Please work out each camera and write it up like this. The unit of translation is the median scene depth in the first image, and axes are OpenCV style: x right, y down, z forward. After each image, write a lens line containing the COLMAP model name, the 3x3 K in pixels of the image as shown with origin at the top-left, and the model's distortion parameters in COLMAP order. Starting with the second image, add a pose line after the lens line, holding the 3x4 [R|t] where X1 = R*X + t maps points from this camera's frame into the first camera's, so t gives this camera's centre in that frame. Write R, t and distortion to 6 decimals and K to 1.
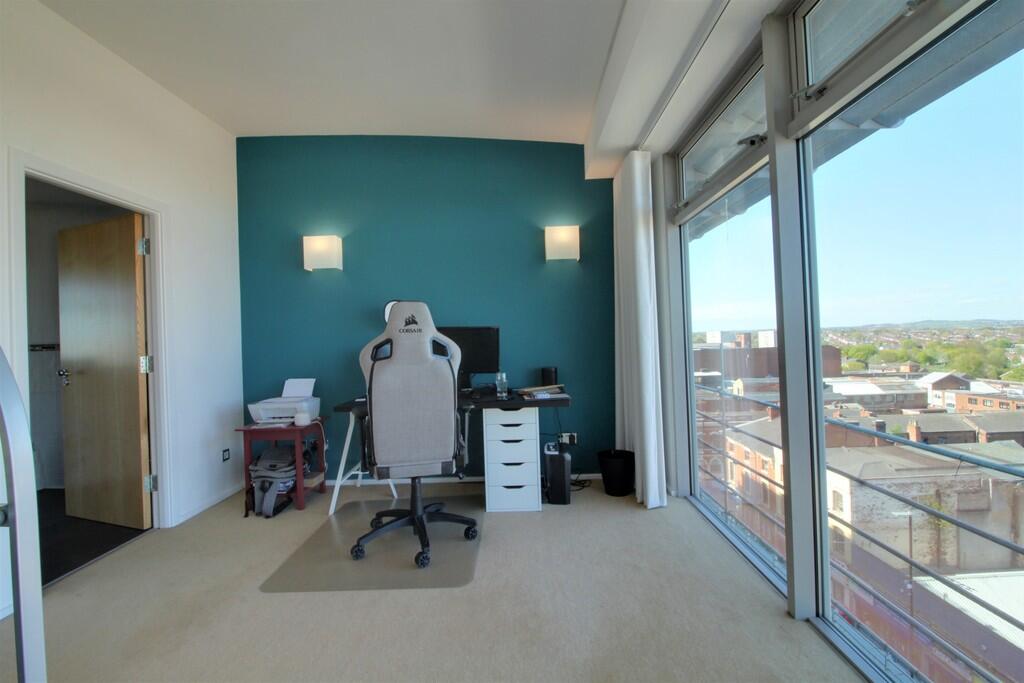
lens RADIAL K [[474.9, 0, 510.7], [0, 474.9, 335.8], [0, 0, 1]] dist [0.002940, -0.014467]
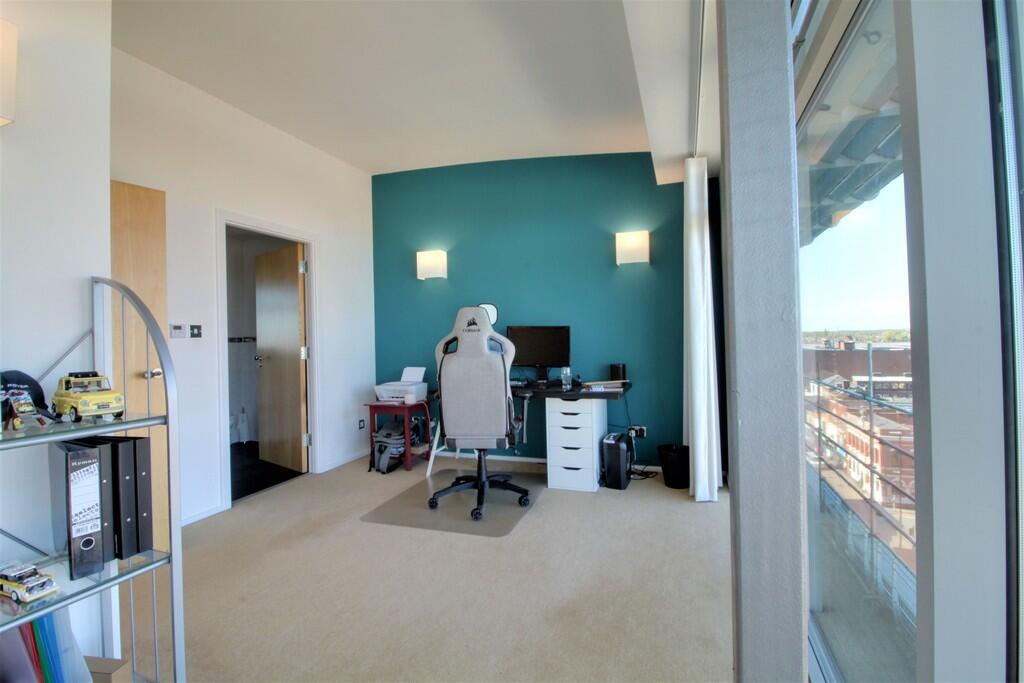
lens RADIAL K [[474.9, 0, 510.7], [0, 474.9, 335.8], [0, 0, 1]] dist [0.002940, -0.014467]
pose [[0.949279, 0.010870, -0.314247, 0.213094], [-0.007554, 0.999902, 0.011767, -0.009540], [0.314344, -0.008796, 0.949268, -0.111952]]
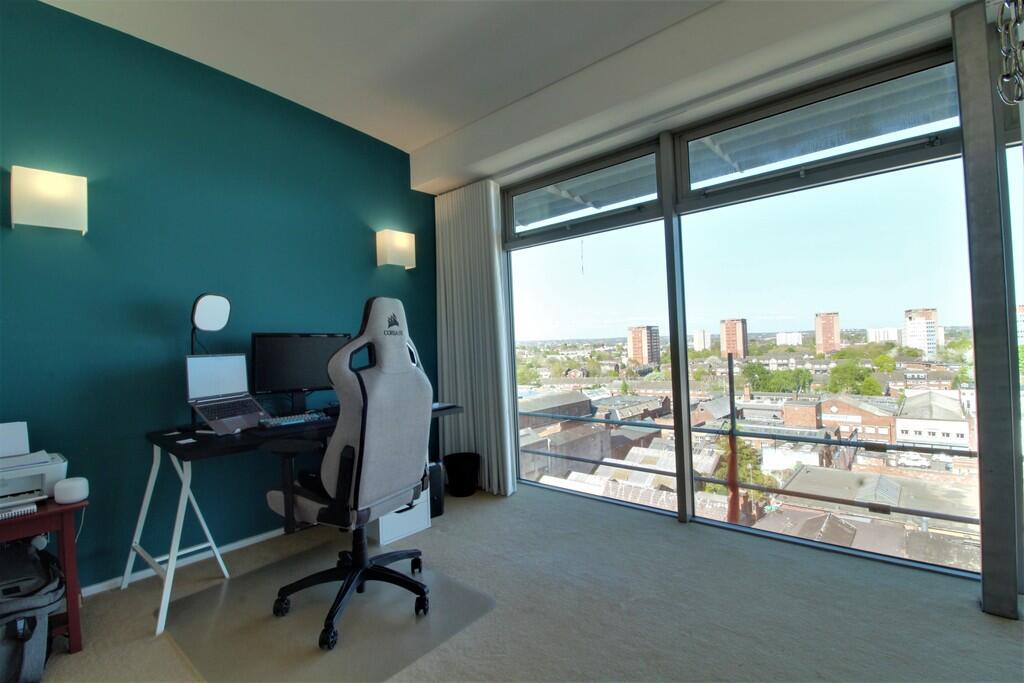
lens RADIAL K [[474.9, 0, 510.7], [0, 474.9, 335.8], [0, 0, 1]] dist [0.002940, -0.014467]
pose [[0.637858, 0.017230, 0.769961, -0.552907], [0.014386, 0.999309, -0.034280, 0.019606], [-0.770019, 0.032942, 0.637170, 0.246435]]
